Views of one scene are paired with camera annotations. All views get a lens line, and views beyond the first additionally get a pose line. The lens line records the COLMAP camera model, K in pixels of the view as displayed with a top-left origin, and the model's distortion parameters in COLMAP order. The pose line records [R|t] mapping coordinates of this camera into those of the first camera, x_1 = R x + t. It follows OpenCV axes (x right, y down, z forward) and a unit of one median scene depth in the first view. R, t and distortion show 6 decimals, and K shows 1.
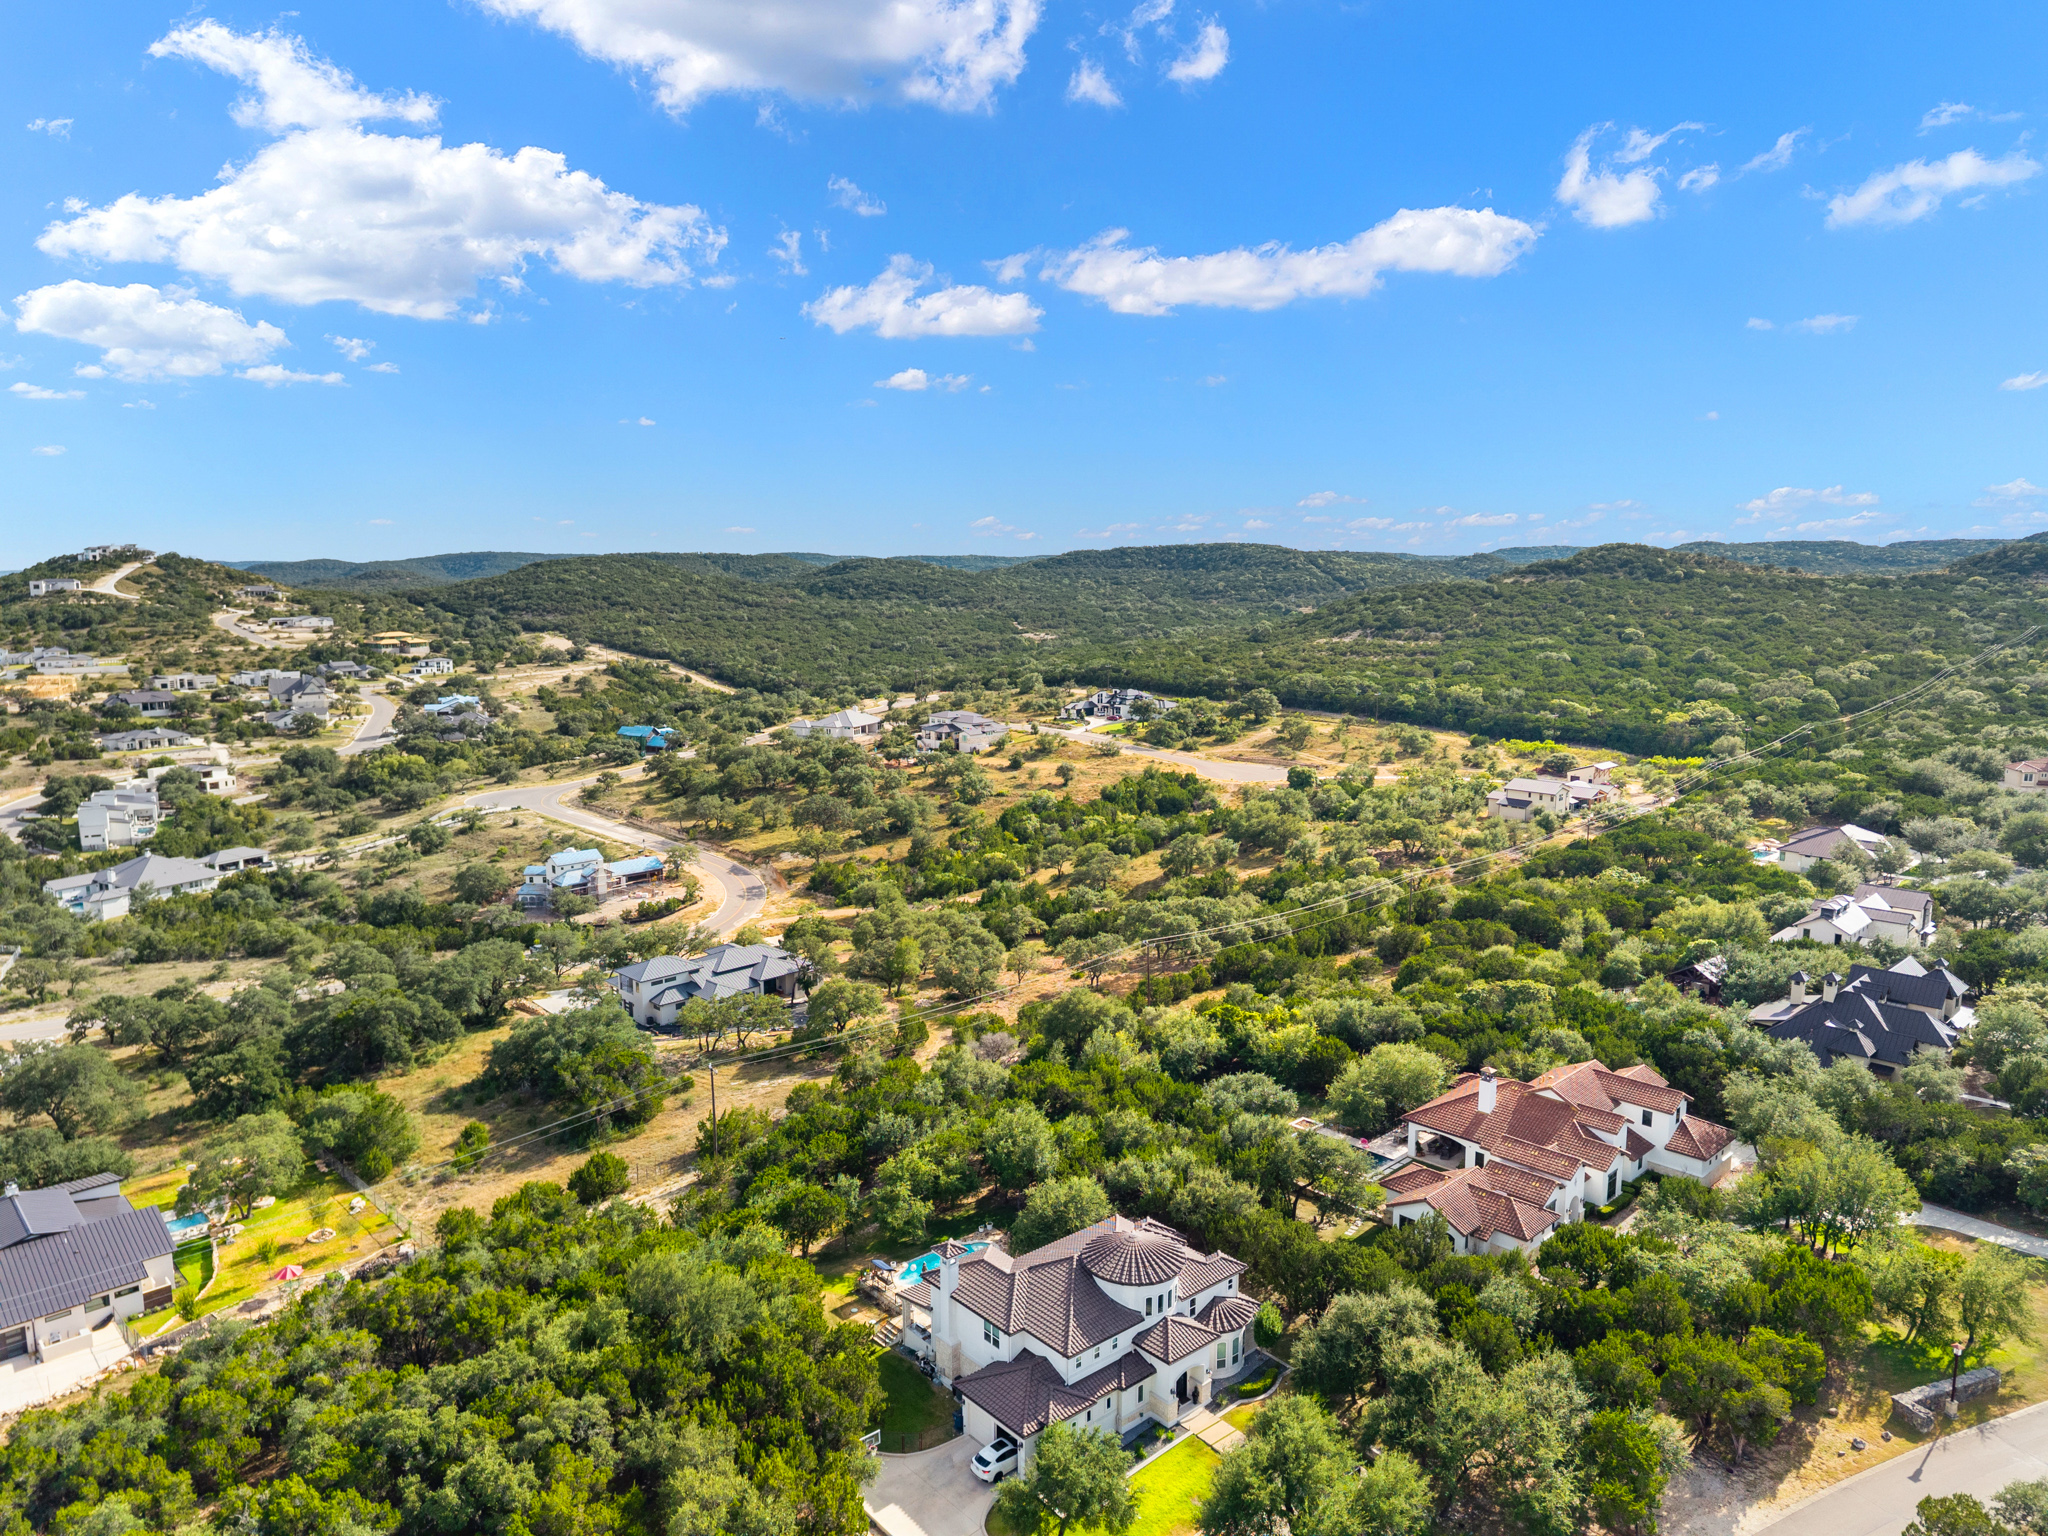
lens RADIAL K [[1384.1, 0, 1024.0], [0, 1384.1, 768.0], [0, 0, 1]] dist [0.008233, -0.005231]
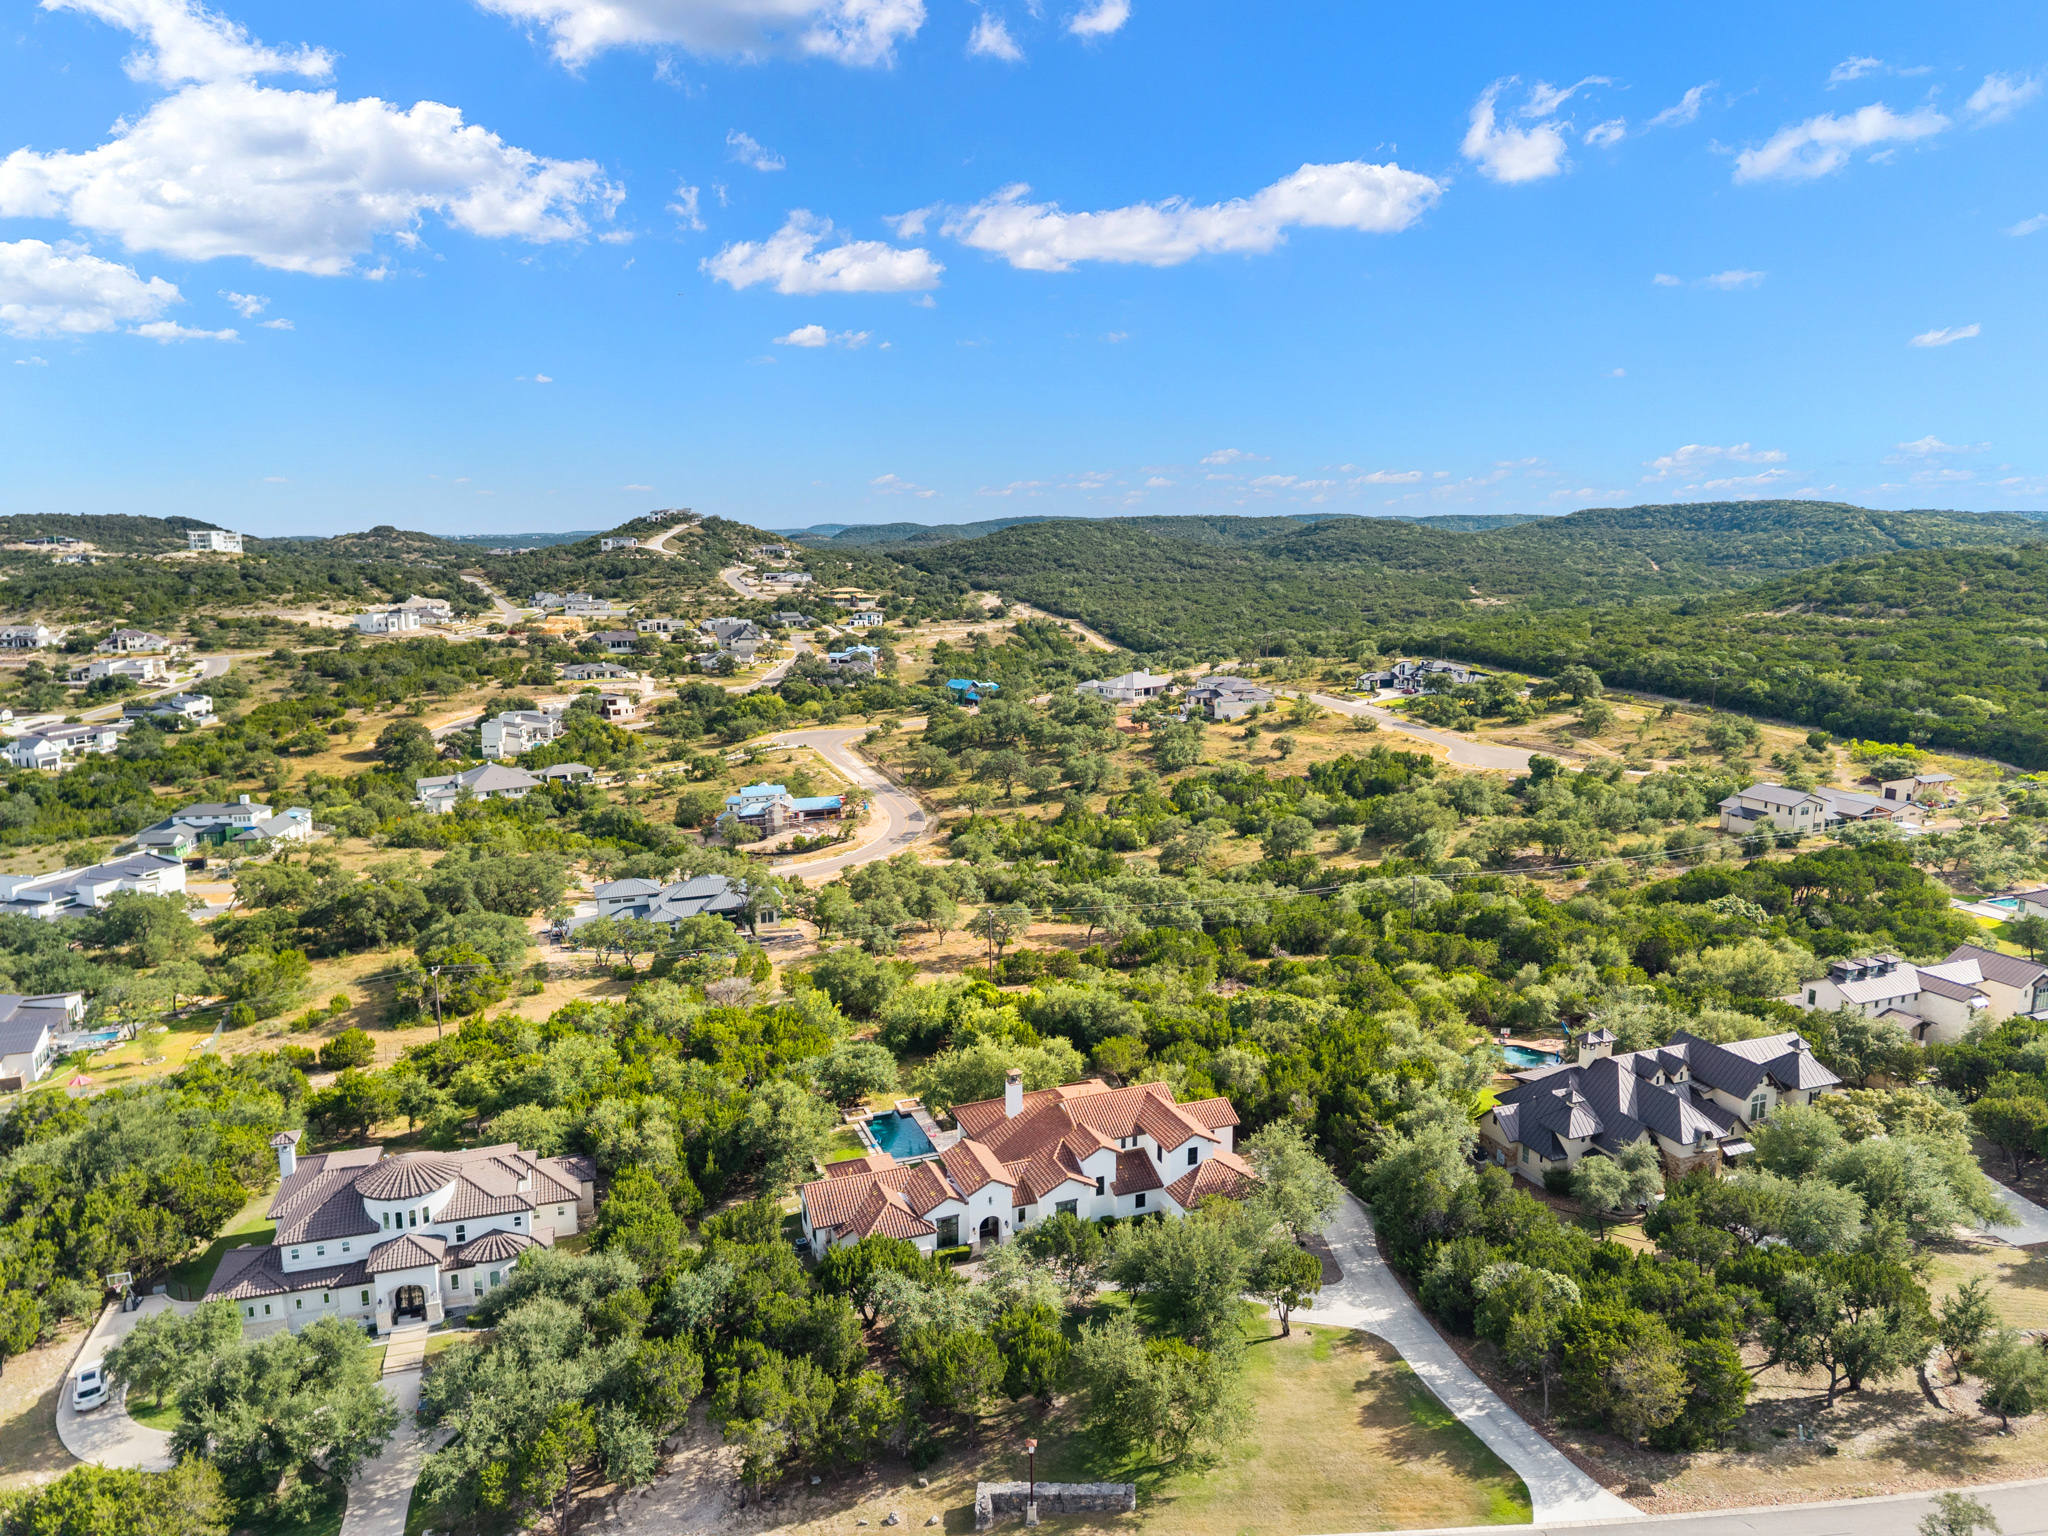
lens RADIAL K [[1366.8, 0, 1024.0], [0, 1366.8, 768.0], [0, 0, 1]] dist [0.141618, -0.259215]
pose [[0.919069, 0.069349, -0.387946, 0.173751], [-0.058645, 0.997502, 0.039379, -0.005970], [0.389708, -0.013441, 0.920840, 0.037719]]
